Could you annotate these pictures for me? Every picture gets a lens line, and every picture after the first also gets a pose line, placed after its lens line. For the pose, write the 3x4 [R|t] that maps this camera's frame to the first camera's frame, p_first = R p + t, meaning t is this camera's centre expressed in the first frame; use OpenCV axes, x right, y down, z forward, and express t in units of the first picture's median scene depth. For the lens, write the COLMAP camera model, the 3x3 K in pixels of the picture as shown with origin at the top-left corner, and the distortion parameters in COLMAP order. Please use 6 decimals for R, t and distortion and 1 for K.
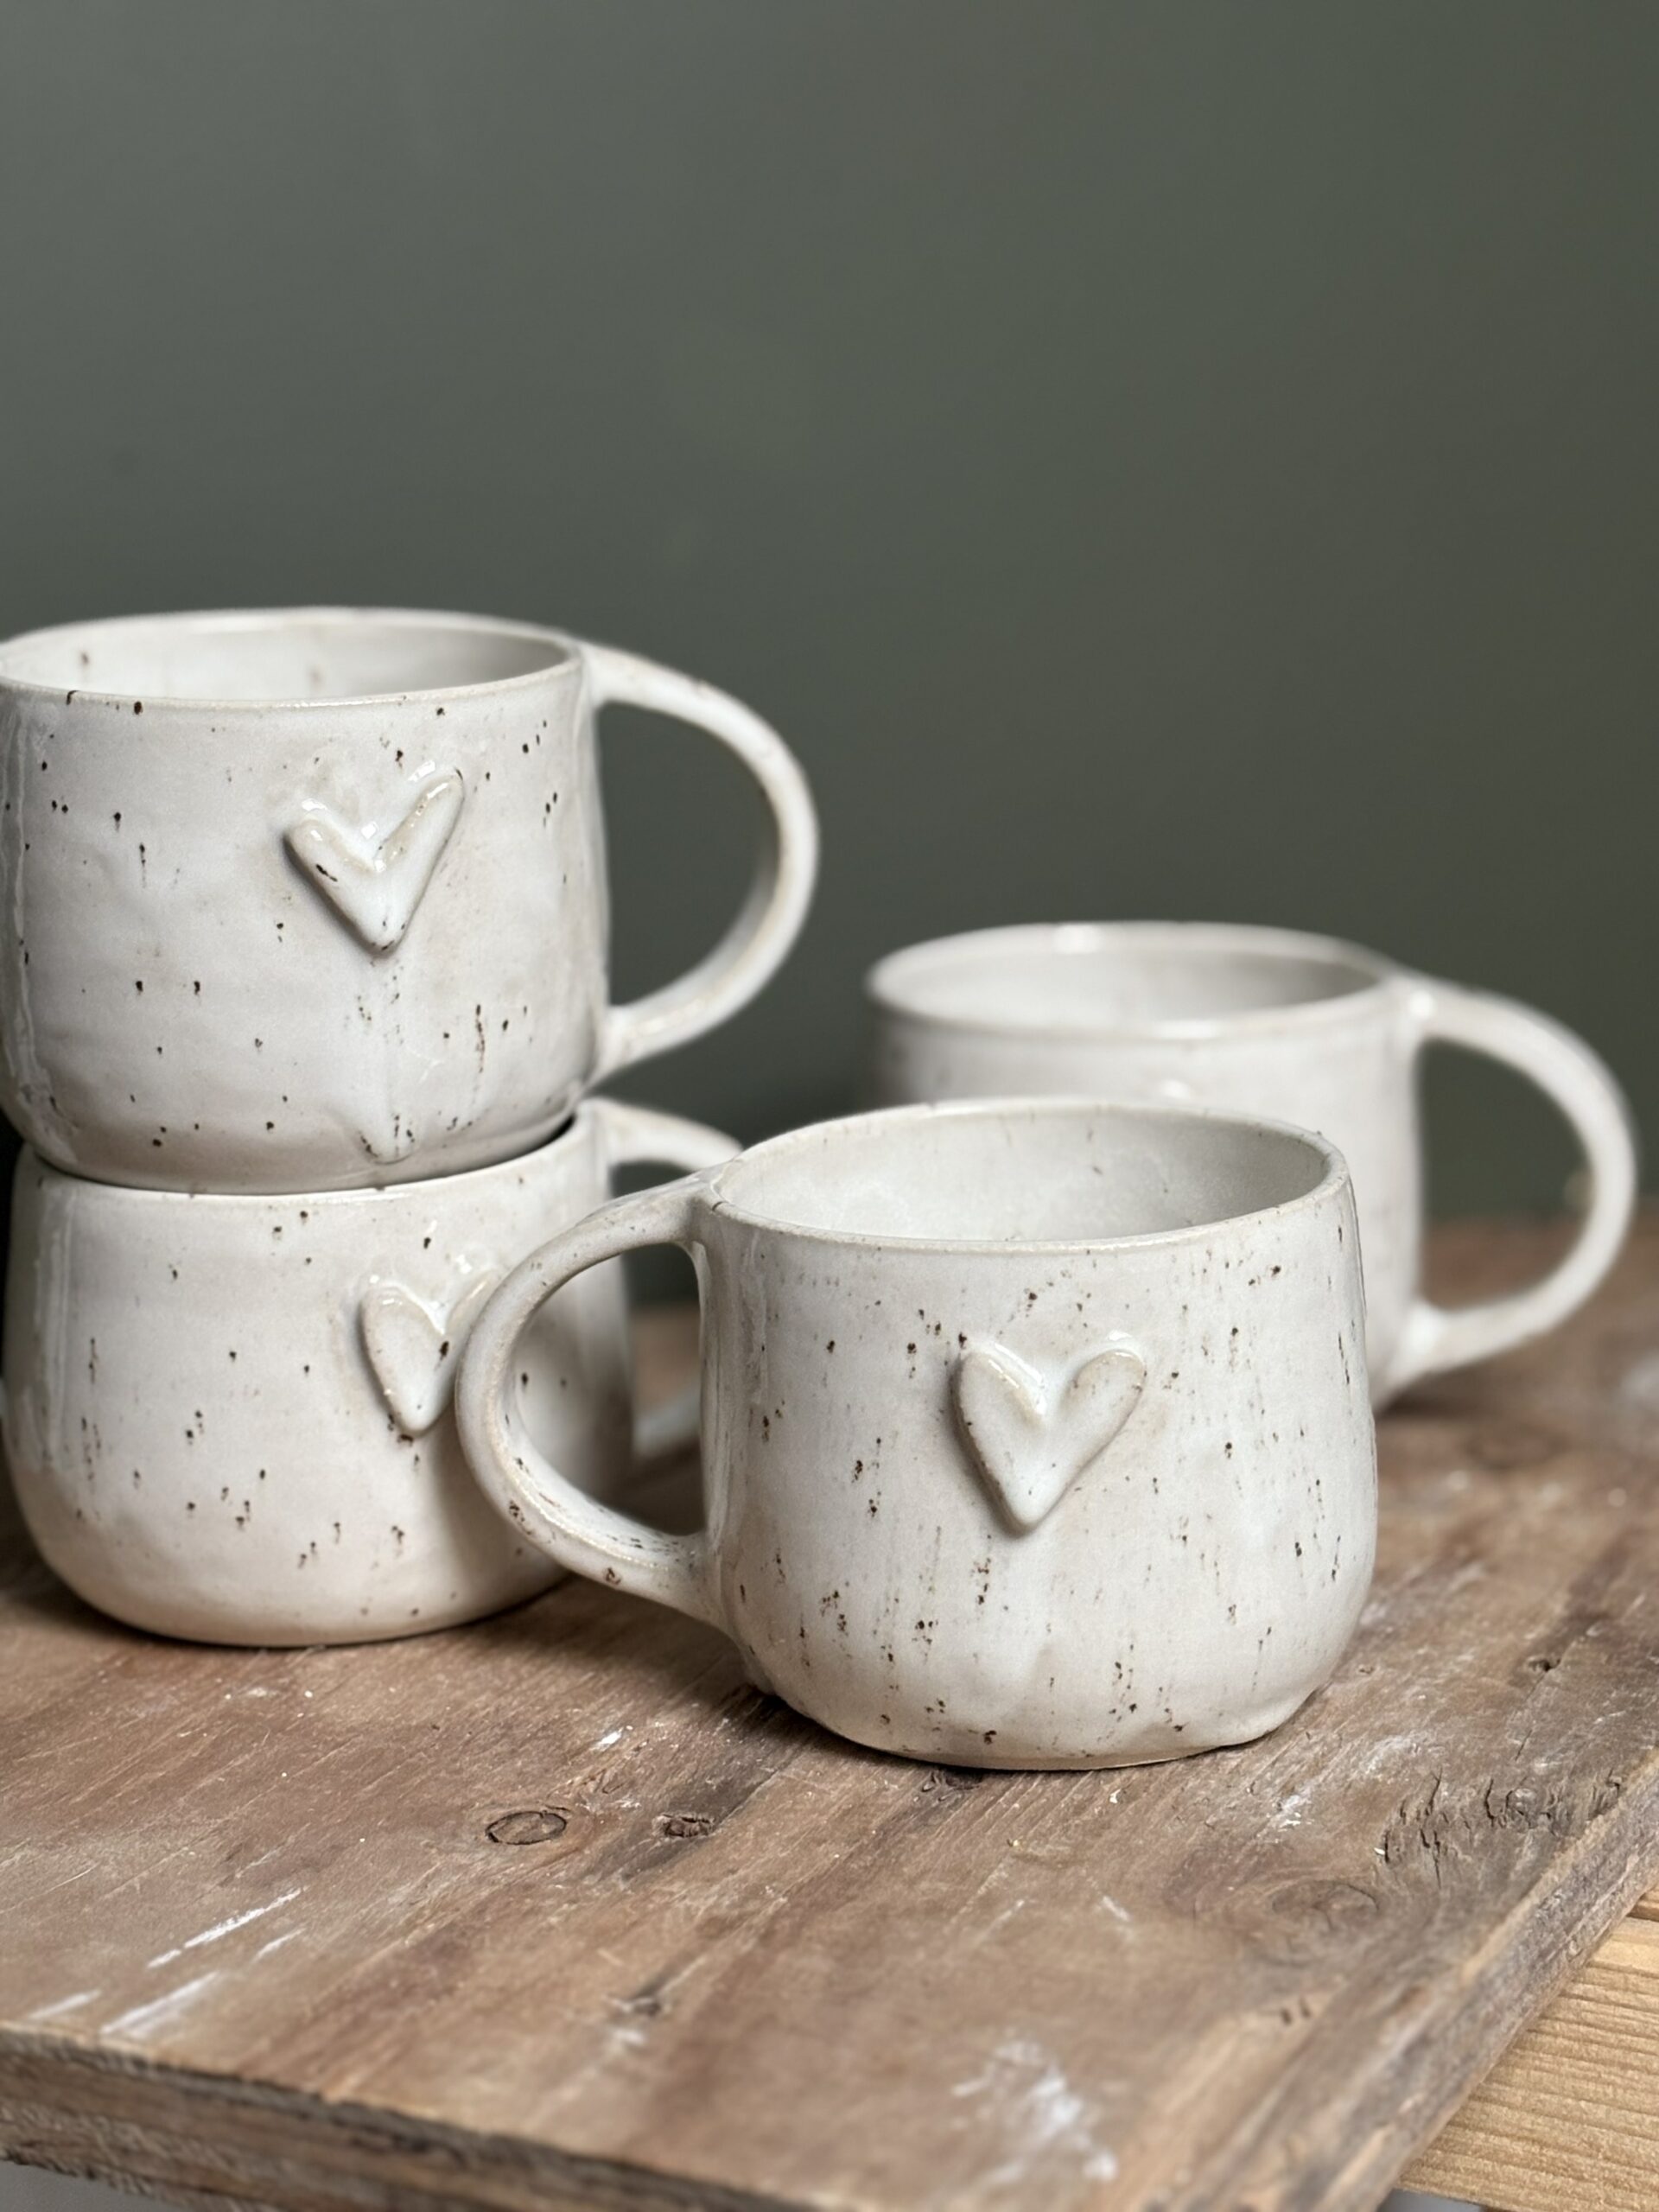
lens RADIAL K [[4474.4, 0, 822.1], [0, 4474.4, 1112.4], [0, 0, 1]] dist [0.182822, 0.000000]
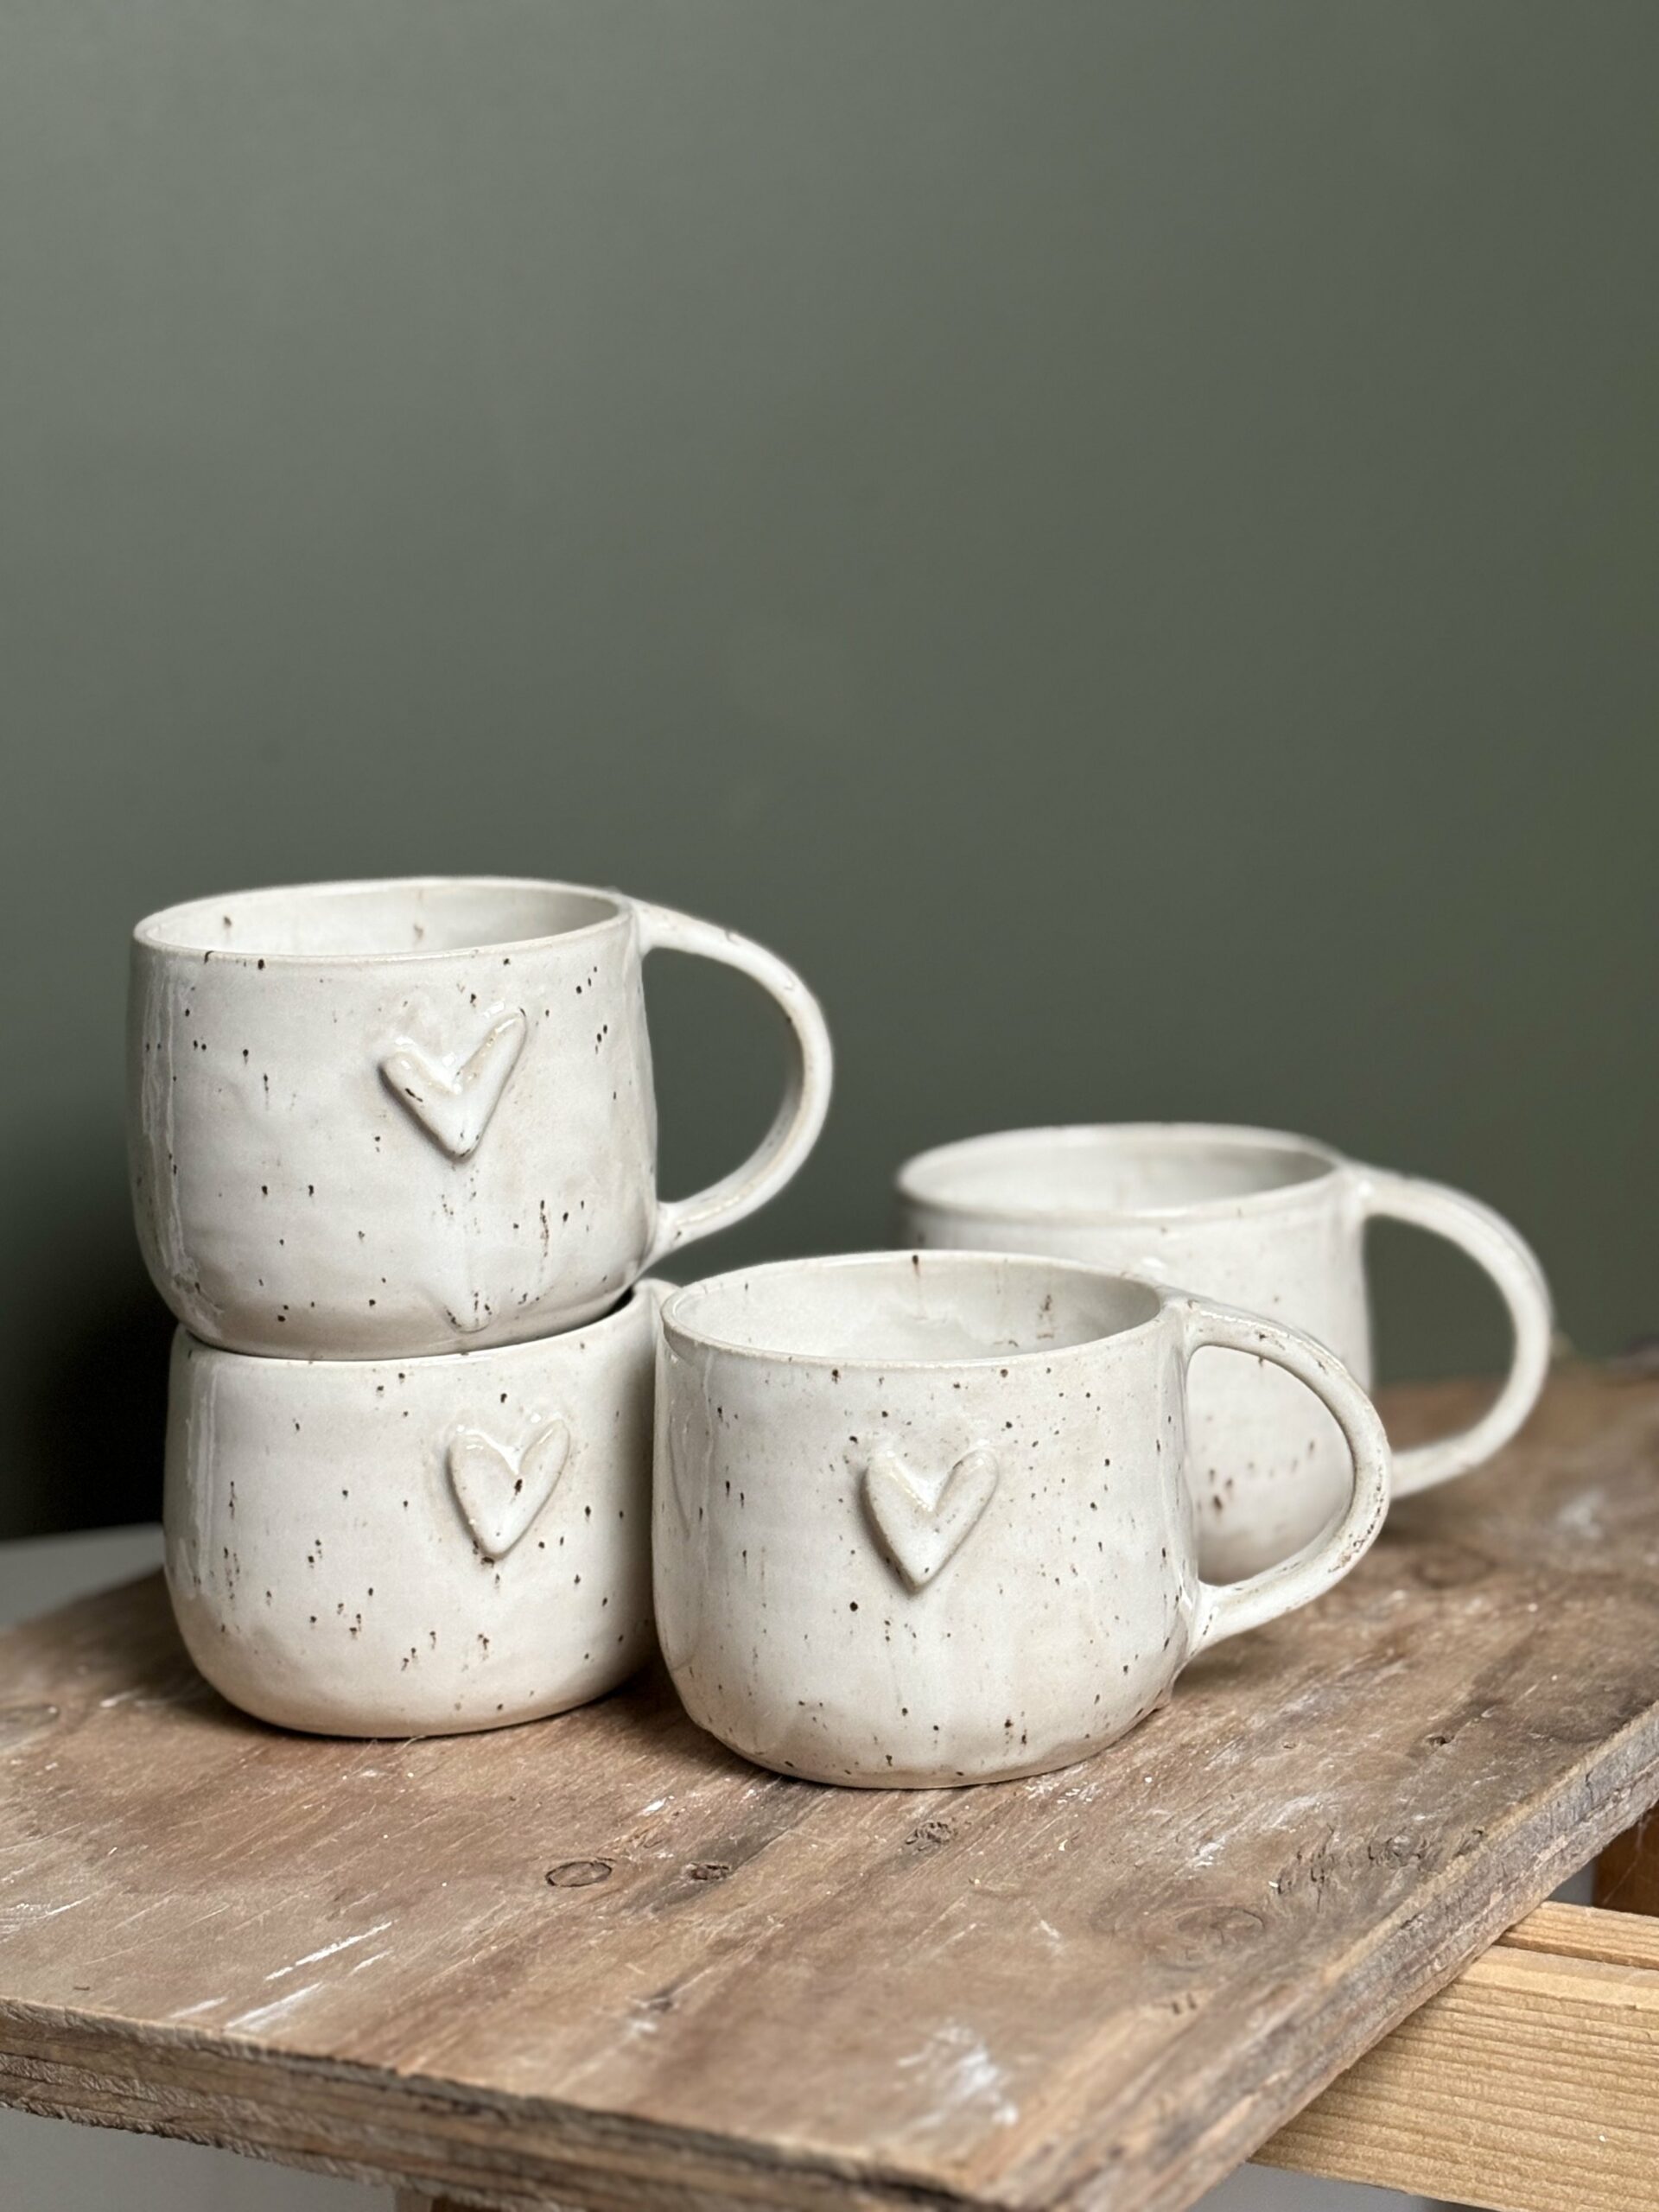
lens RADIAL K [[4474.4, 0, 829.2], [0, 4474.4, 1102.6], [0, 0, 1]] dist [0.182822, 0.000000]
pose [[0.998587, -0.017187, -0.050283, 0.064689], [0.014808, 0.998771, -0.047309, 0.008320], [0.051035, 0.046498, 0.997614, -0.216729]]
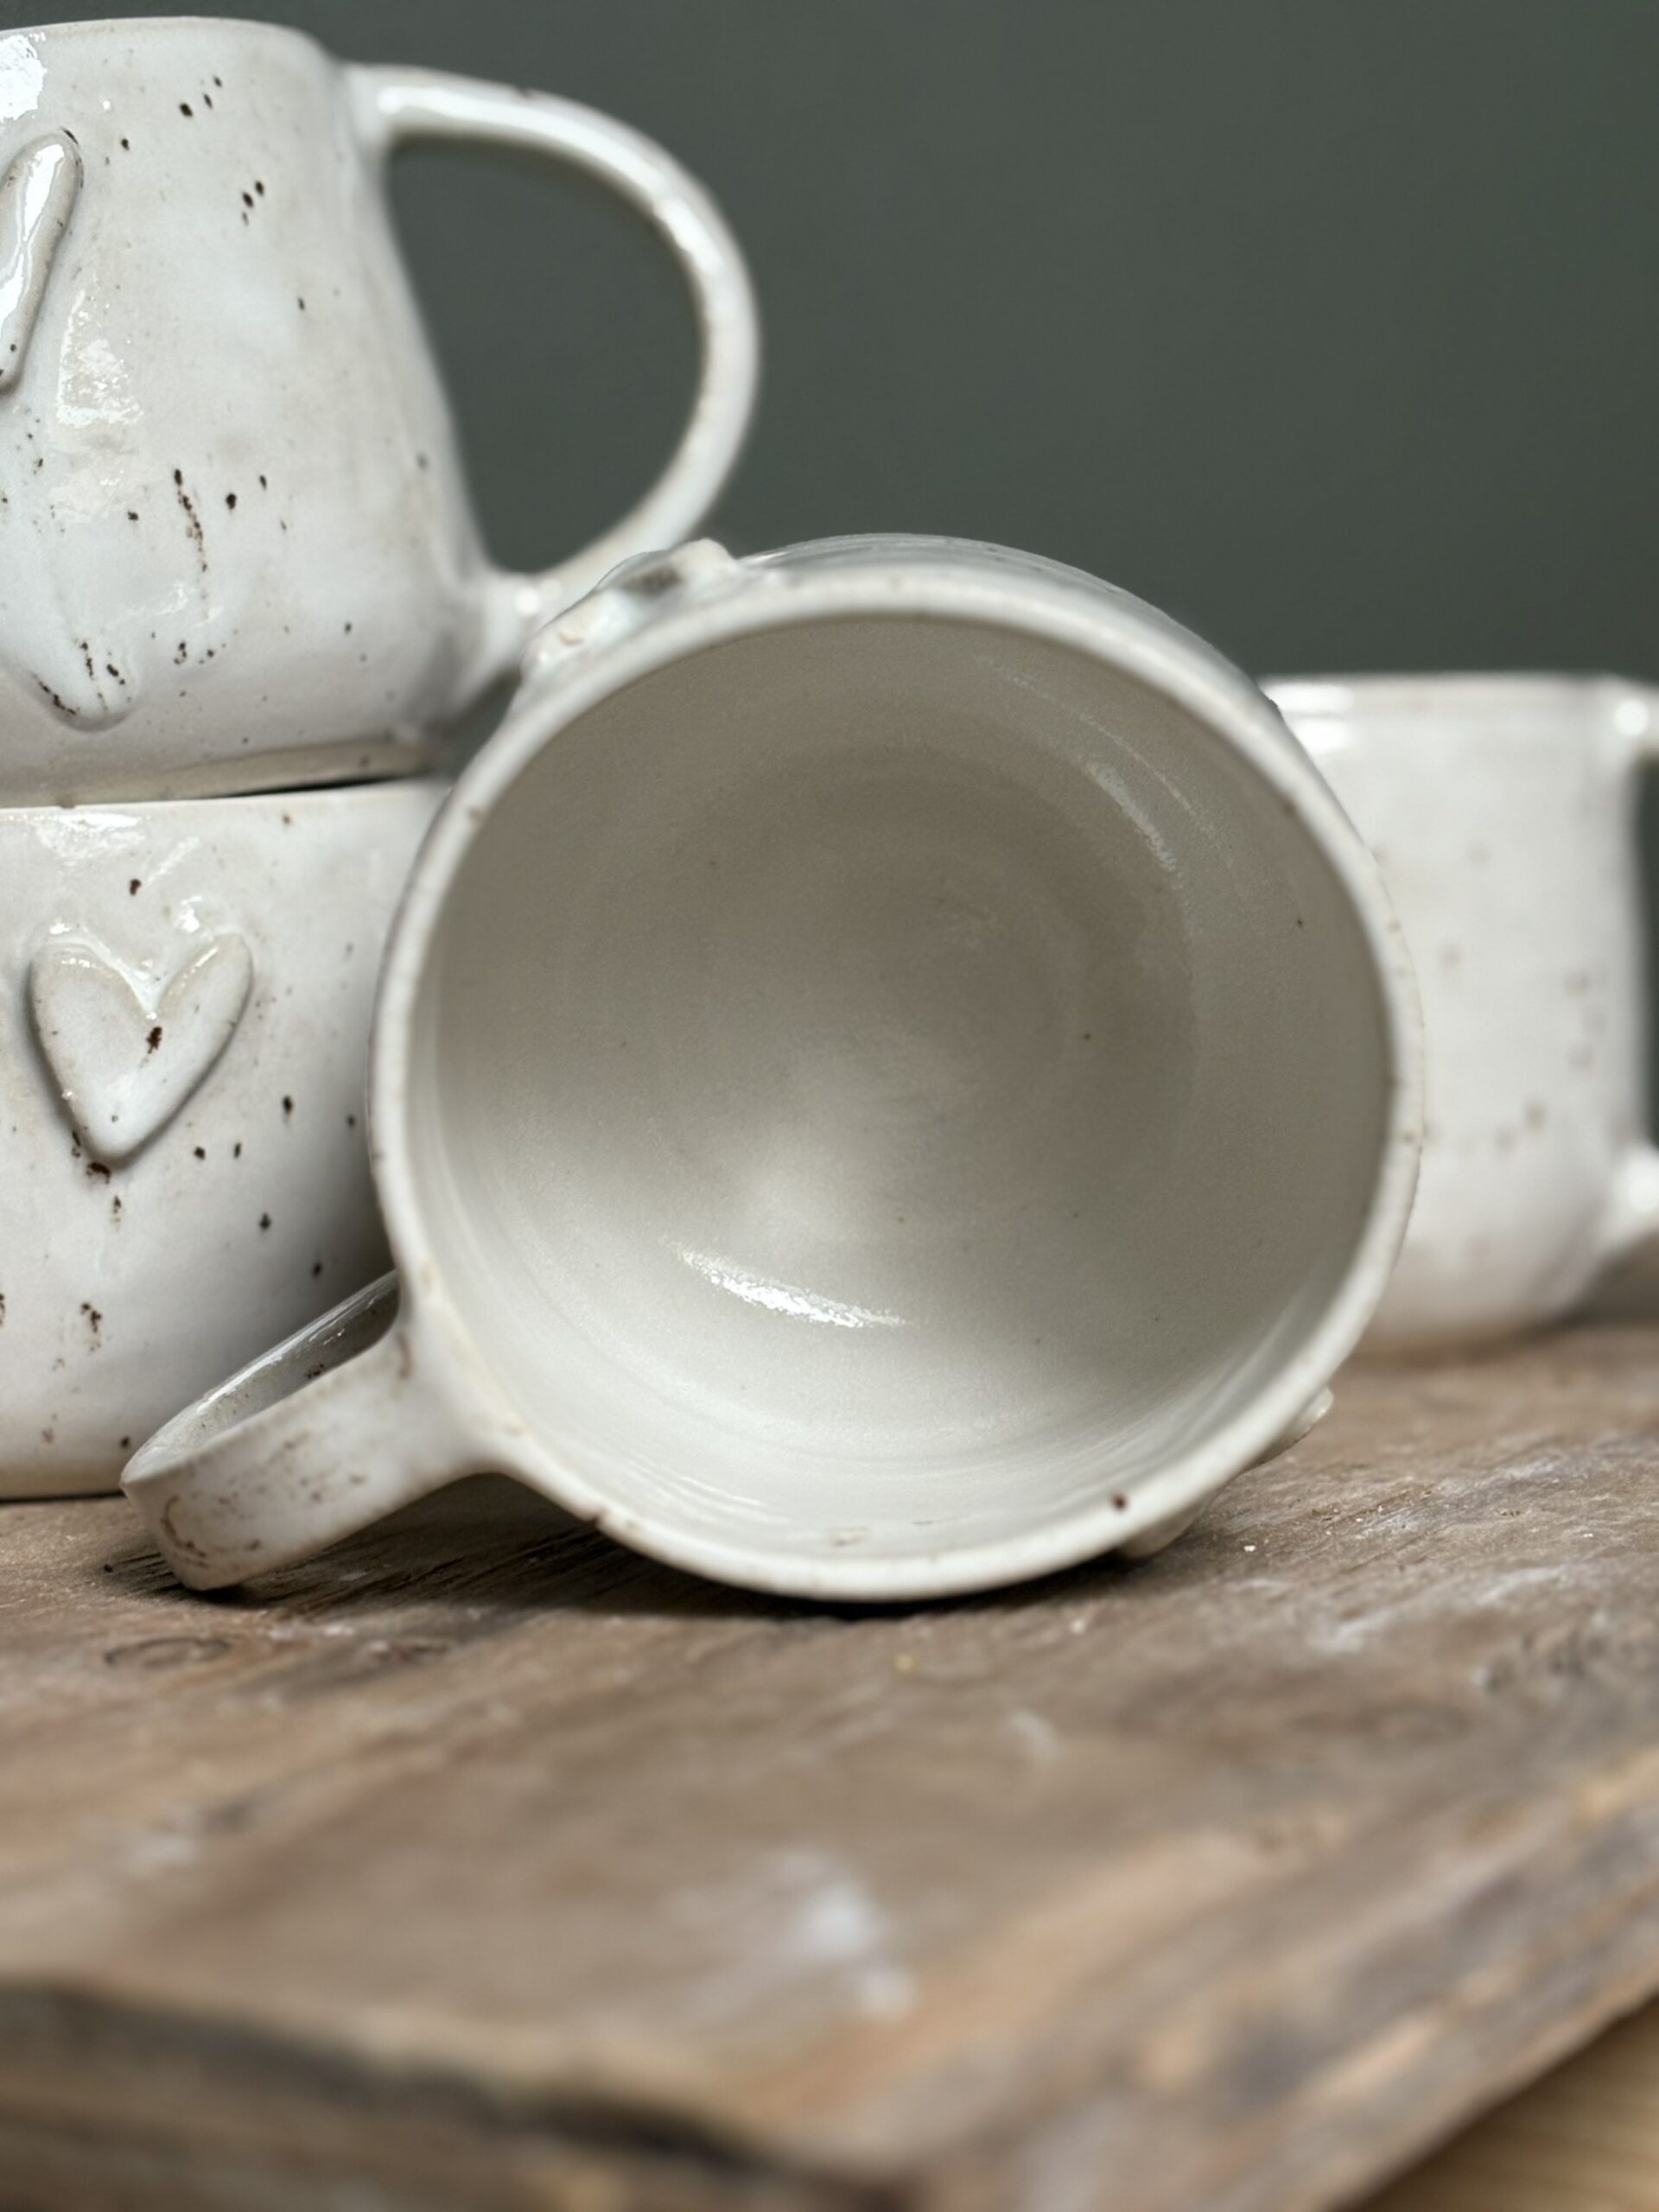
lens RADIAL K [[4474.4, 0, 840.2], [0, 4474.4, 1104.5], [0, 0, 1]] dist [0.182822, 0.000000]
pose [[0.995755, -0.003279, -0.091984, 0.087661], [-0.008493, 0.991829, -0.127291, 0.156340], [0.091649, 0.127532, 0.987591, 0.342493]]
